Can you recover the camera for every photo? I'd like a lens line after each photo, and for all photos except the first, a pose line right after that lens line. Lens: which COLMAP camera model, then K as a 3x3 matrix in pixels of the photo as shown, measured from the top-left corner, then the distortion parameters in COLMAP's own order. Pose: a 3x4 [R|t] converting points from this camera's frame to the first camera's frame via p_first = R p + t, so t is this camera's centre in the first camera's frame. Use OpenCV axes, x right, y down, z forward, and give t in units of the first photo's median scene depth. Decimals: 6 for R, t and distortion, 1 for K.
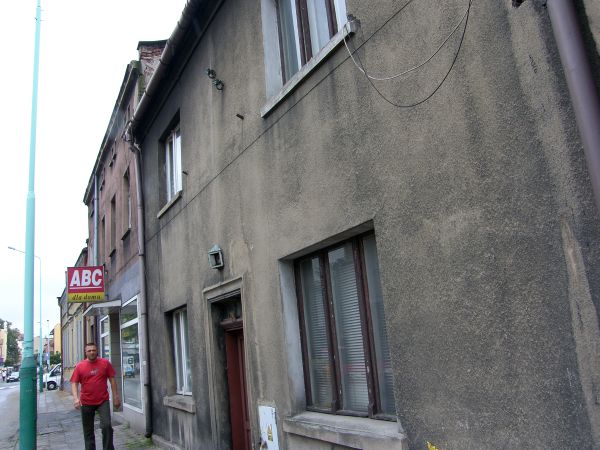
lens RADIAL K [[529.4, 0, 300.0], [0, 529.4, 225.0], [0, 0, 1]] dist [-0.203920, 0.176195]
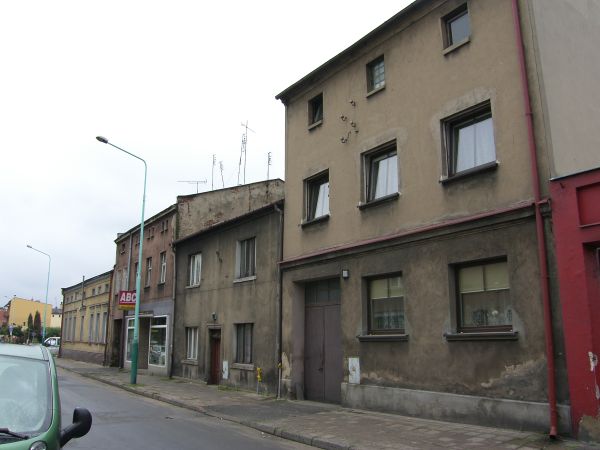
lens RADIAL K [[529.4, 0, 300.0], [0, 529.4, 225.0], [0, 0, 1]] dist [-0.203920, 0.176195]
pose [[0.988959, 0.120641, 0.086053, 0.018422], [-0.120858, 0.992666, -0.002706, -0.521658], [-0.085749, -0.007724, 0.996287, -2.128622]]
